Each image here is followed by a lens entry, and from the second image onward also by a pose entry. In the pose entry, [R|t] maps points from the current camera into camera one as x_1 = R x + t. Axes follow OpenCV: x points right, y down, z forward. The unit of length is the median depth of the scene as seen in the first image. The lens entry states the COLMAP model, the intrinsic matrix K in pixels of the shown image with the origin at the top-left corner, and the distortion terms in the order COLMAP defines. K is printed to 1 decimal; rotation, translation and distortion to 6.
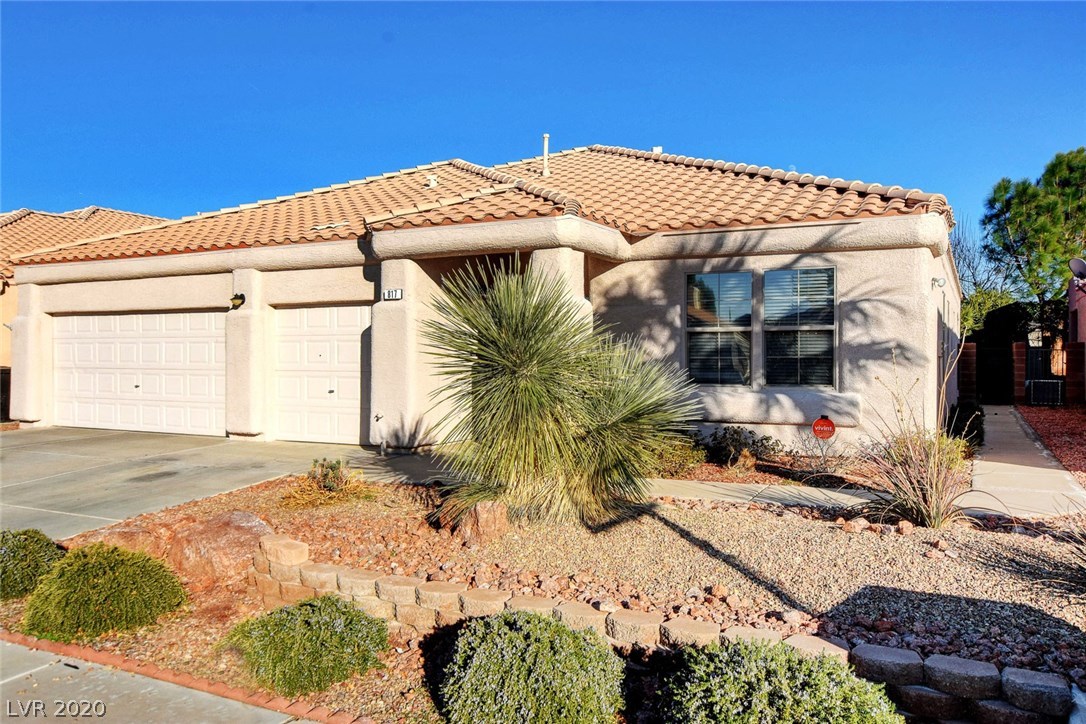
lens RADIAL K [[794.0, 0, 543.0], [0, 794.0, 362.0], [0, 0, 1]] dist [0.000160, -0.000372]
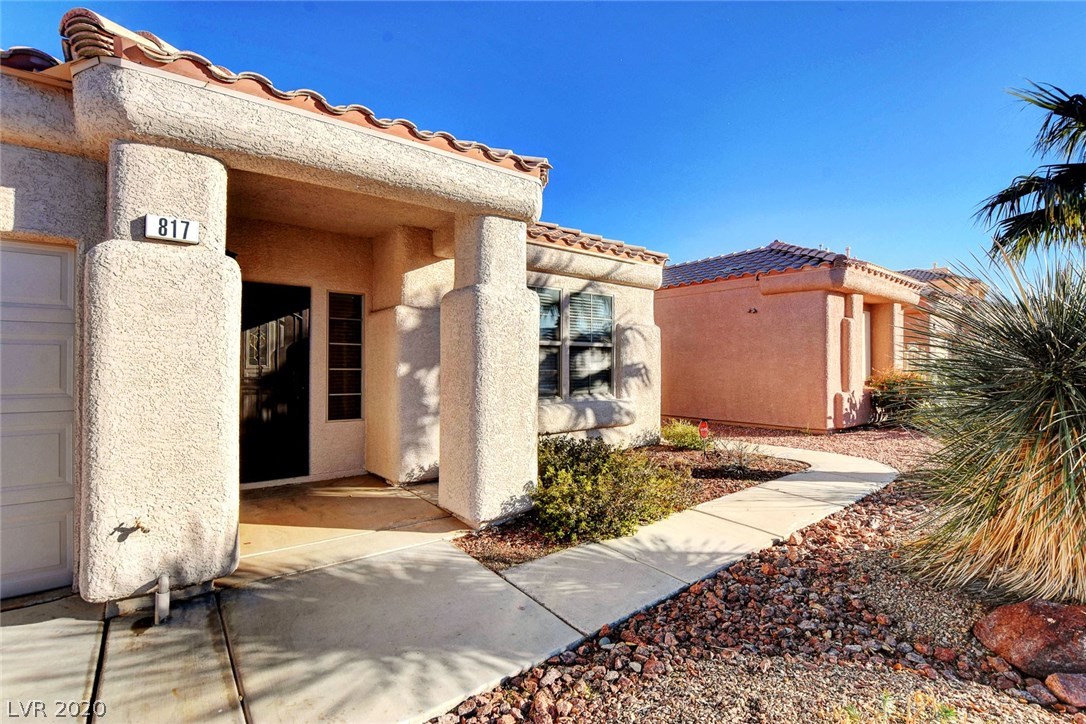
lens RADIAL K [[492.9, 0, 541.6], [0, 492.9, 360.9], [0, 0, 1]] dist [-0.026358, 0.001384]
pose [[0.427292, 0.008429, 0.904074, -0.337013], [0.006115, 0.999907, -0.012212, -0.010284], [-0.904093, 0.010747, 0.427201, 0.708203]]
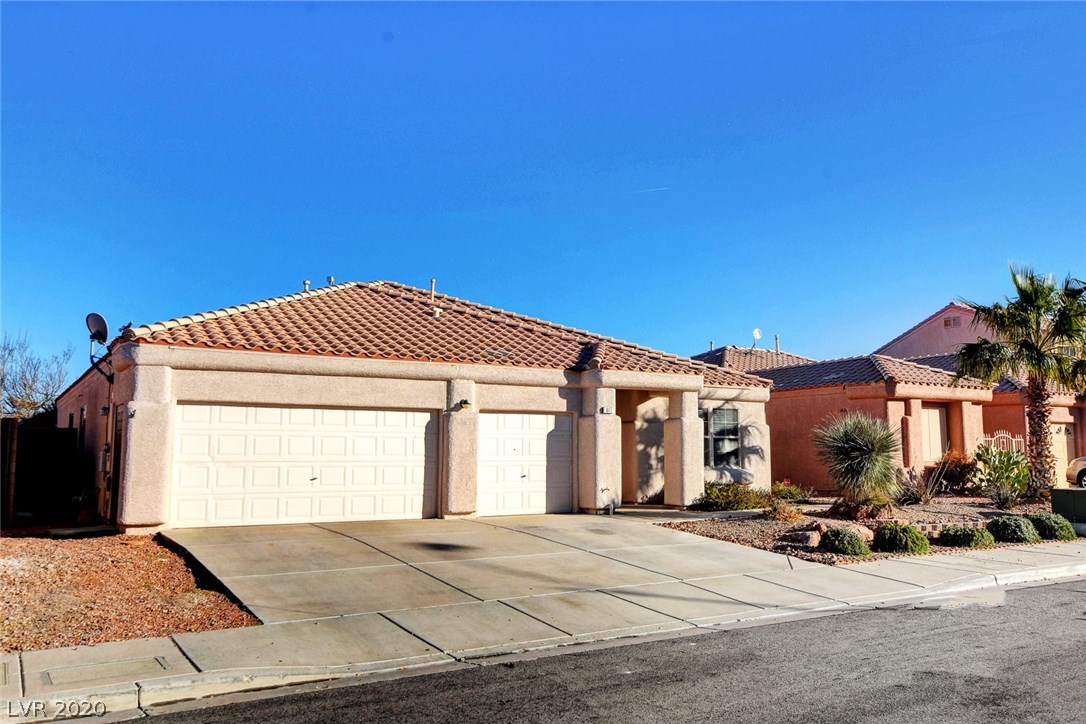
lens RADIAL K [[869.3, 0, 543.0], [0, 869.3, 362.0], [0, 0, 1]] dist [0.007151, 0.003529]
pose [[0.529074, 0.089878, 0.843802, -1.715093], [0.007434, 0.993846, -0.110521, 0.008842], [-0.848543, 0.064746, 0.525150, 0.197611]]
